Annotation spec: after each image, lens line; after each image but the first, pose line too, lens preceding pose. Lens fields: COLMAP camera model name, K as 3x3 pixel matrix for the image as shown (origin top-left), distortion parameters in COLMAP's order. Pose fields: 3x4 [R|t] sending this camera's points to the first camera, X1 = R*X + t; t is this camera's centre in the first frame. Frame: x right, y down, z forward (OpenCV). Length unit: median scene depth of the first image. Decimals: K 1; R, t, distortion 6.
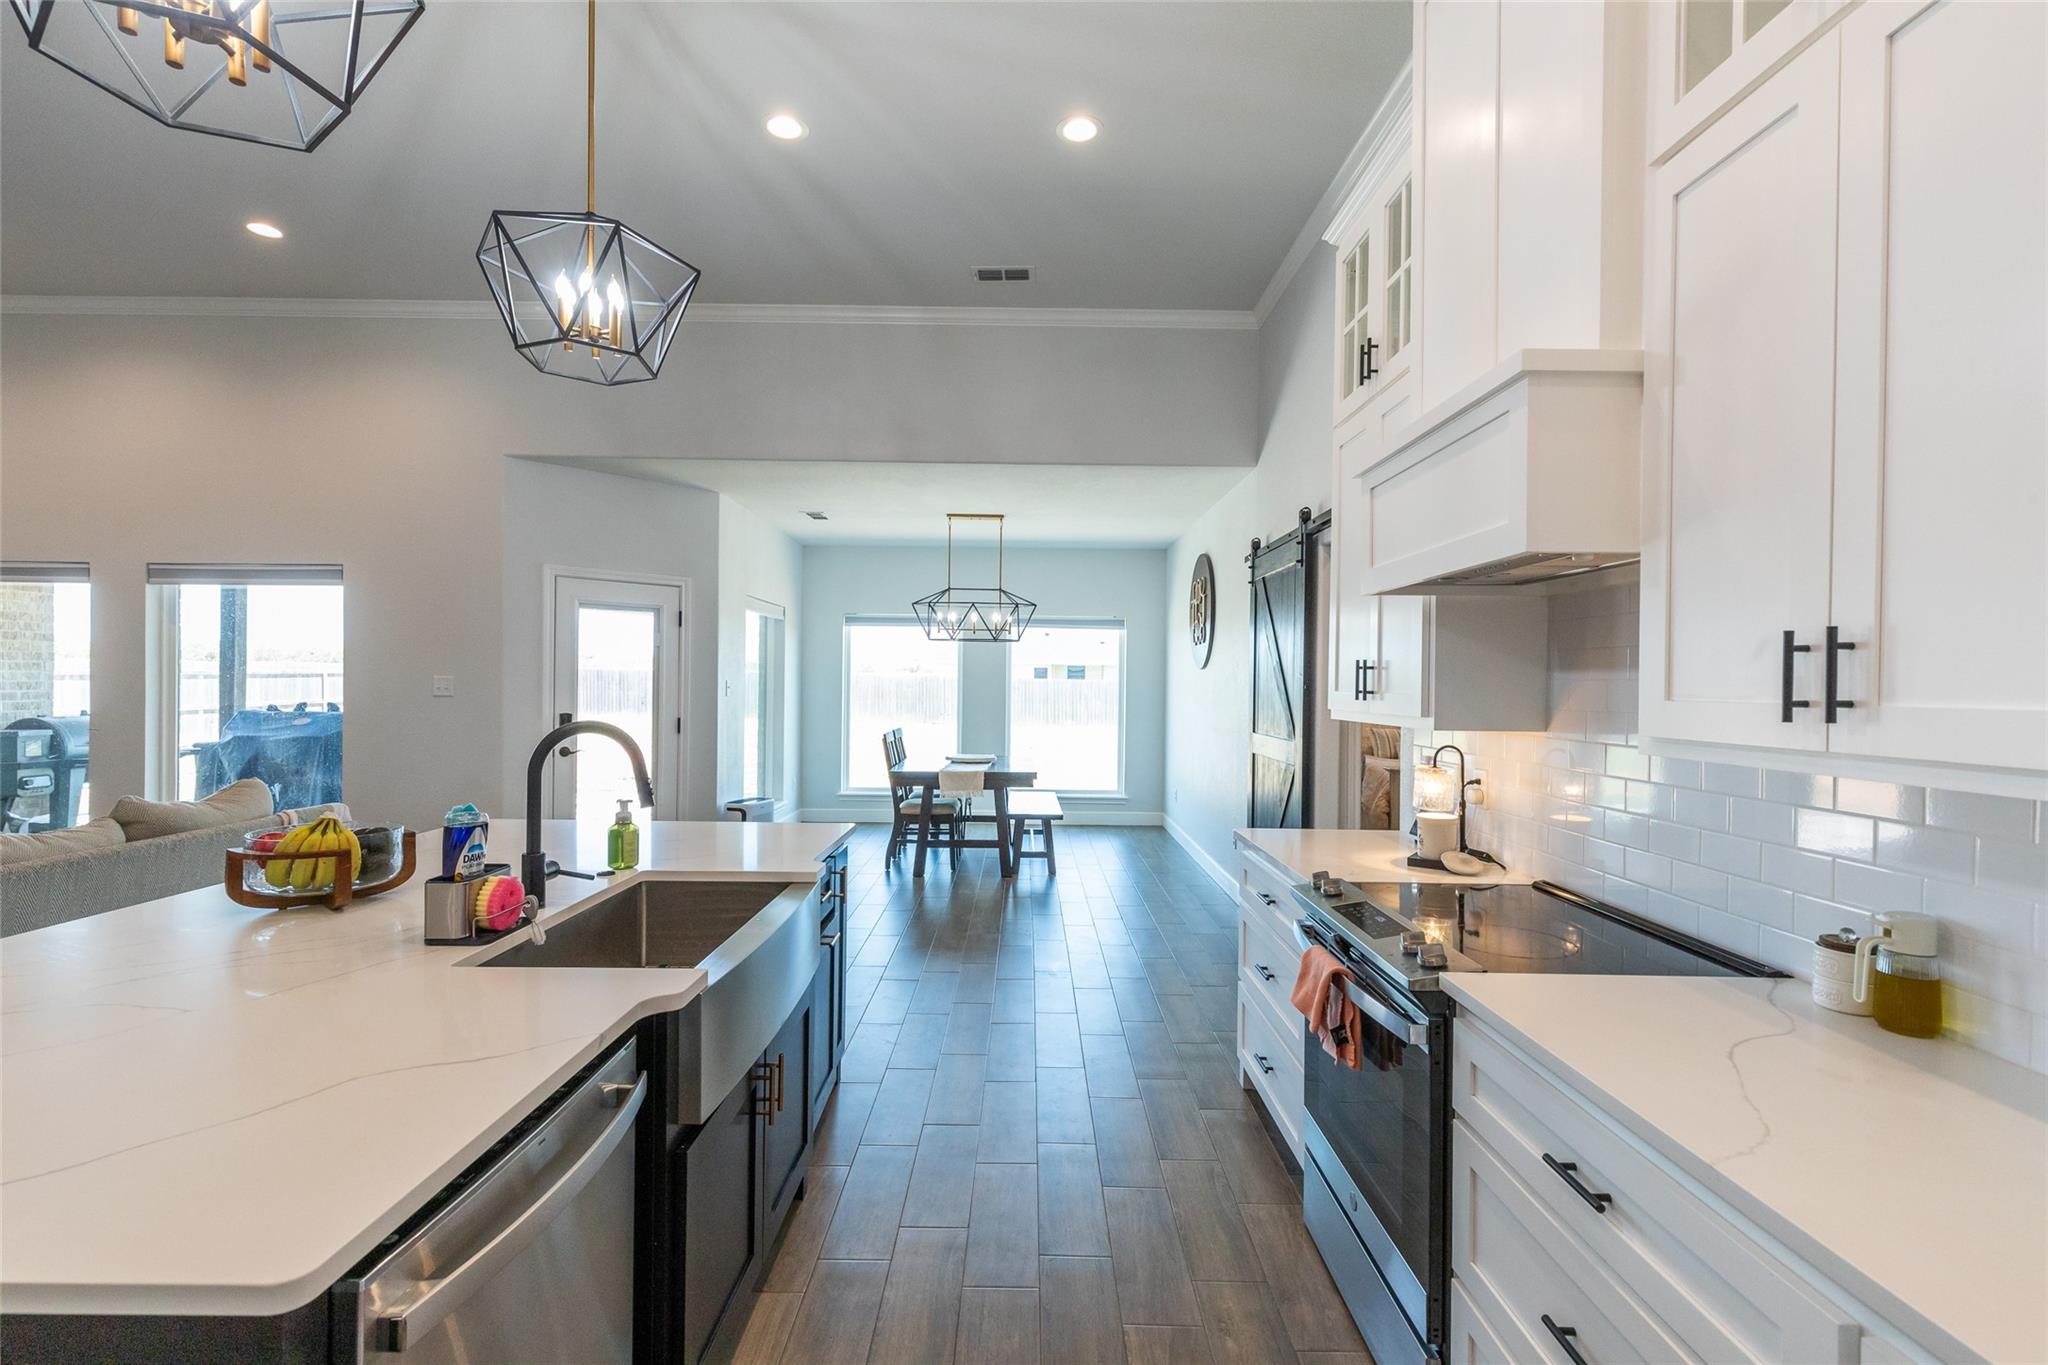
lens RADIAL K [[913.6, 0, 1027.1], [0, 913.6, 691.2], [0, 0, 1]] dist [0.003944, 0.000044]
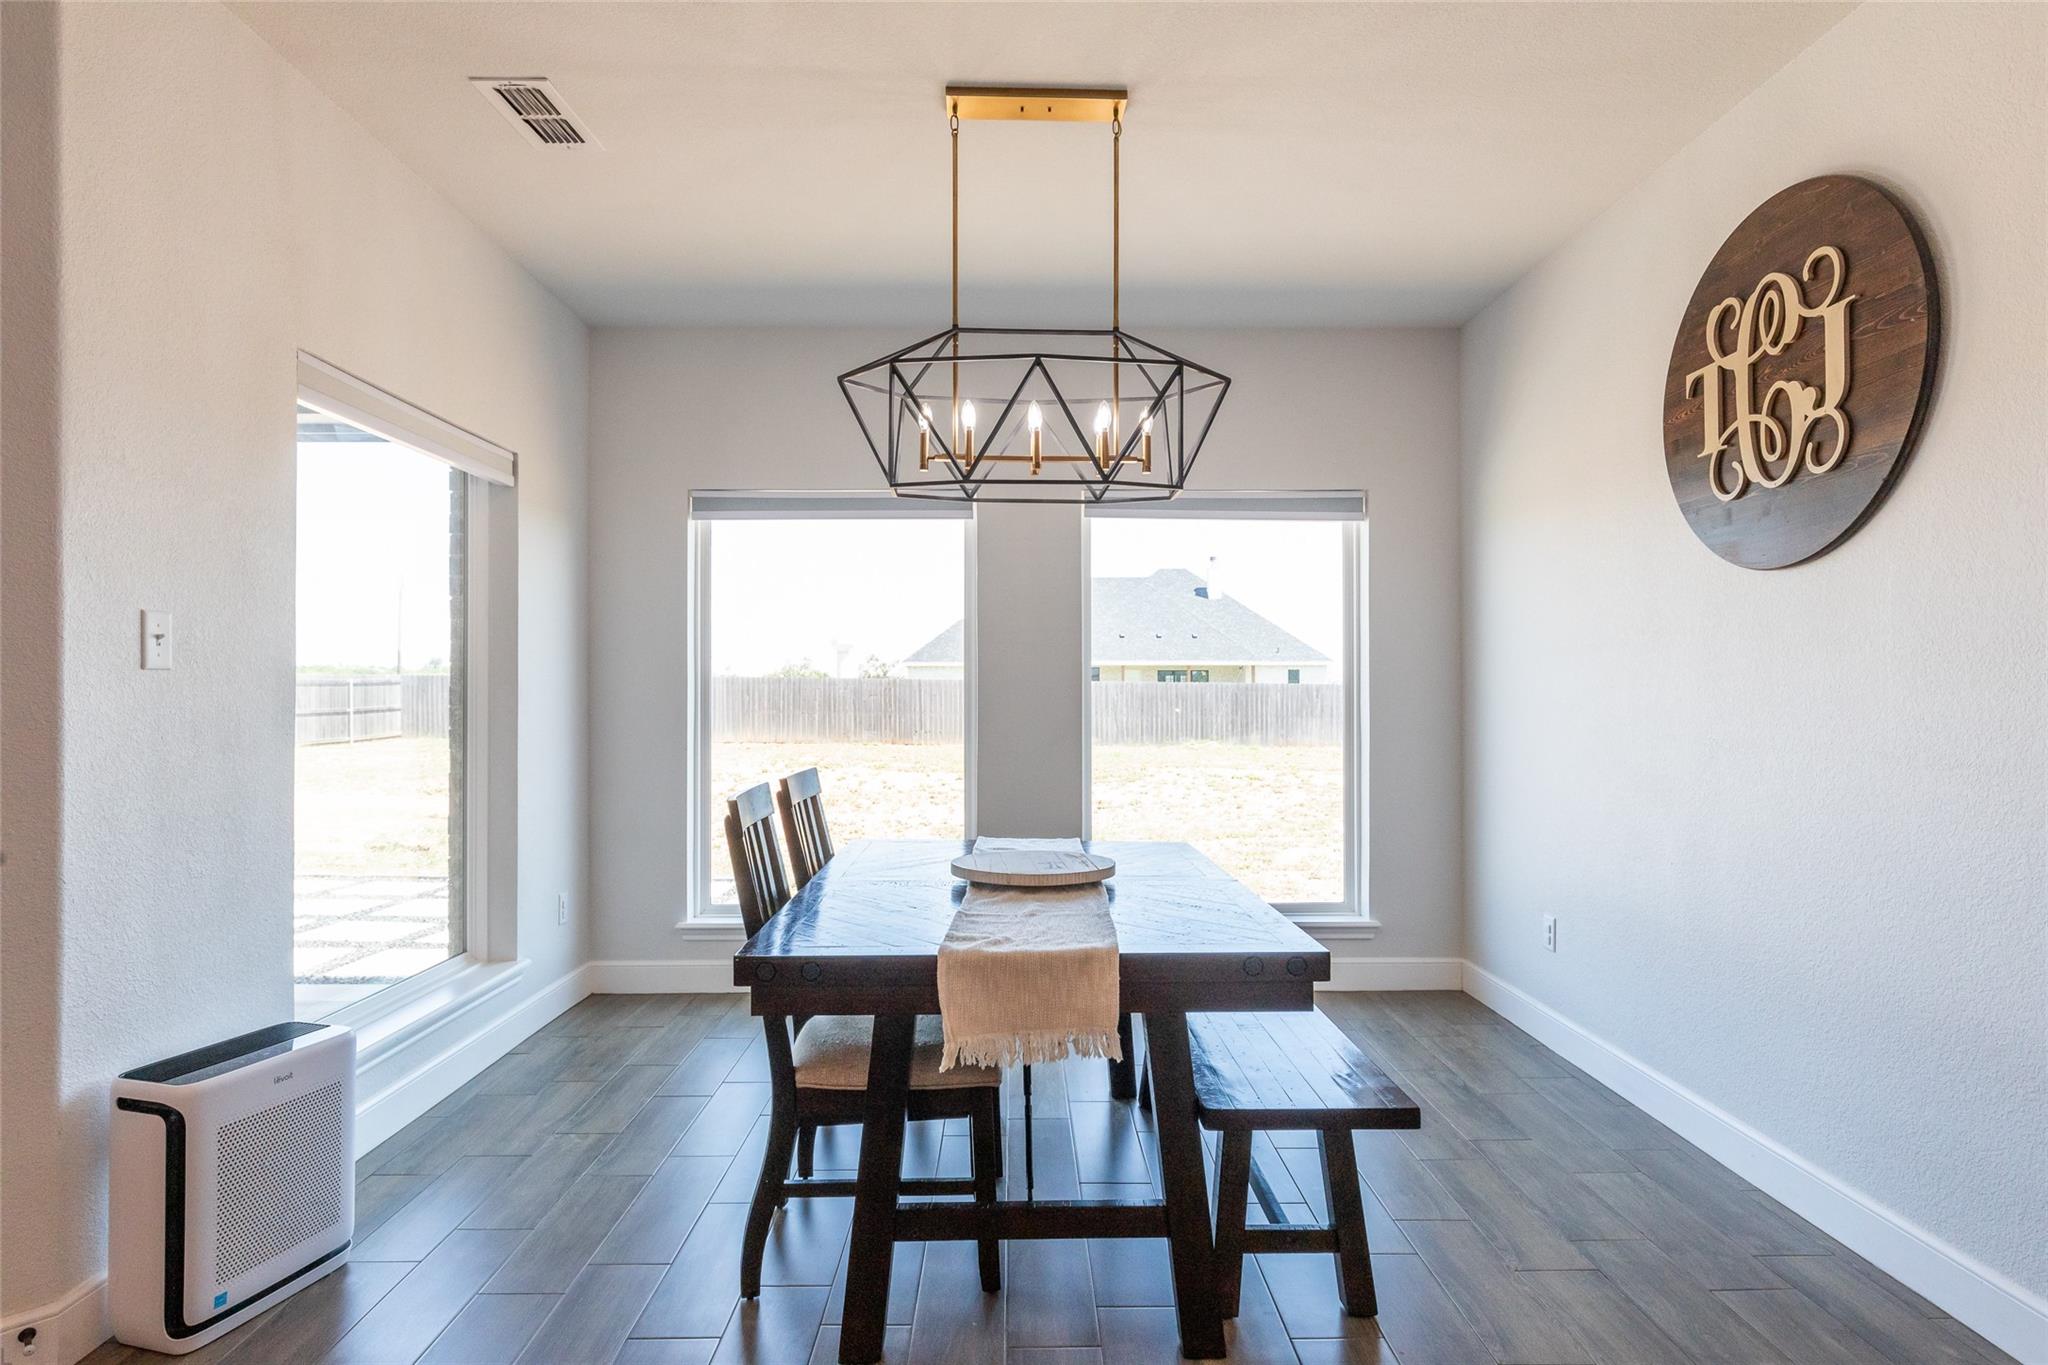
lens RADIAL K [[1101.5, 0, 1024.9], [0, 1101.5, 682.1], [0, 0, 1]] dist [0.001640, 0.000685]
pose [[0.999902, -0.012173, 0.006885, -0.070060], [0.012297, 0.999757, -0.018277, 0.018011], [-0.006661, 0.018360, 0.999809, 0.663219]]
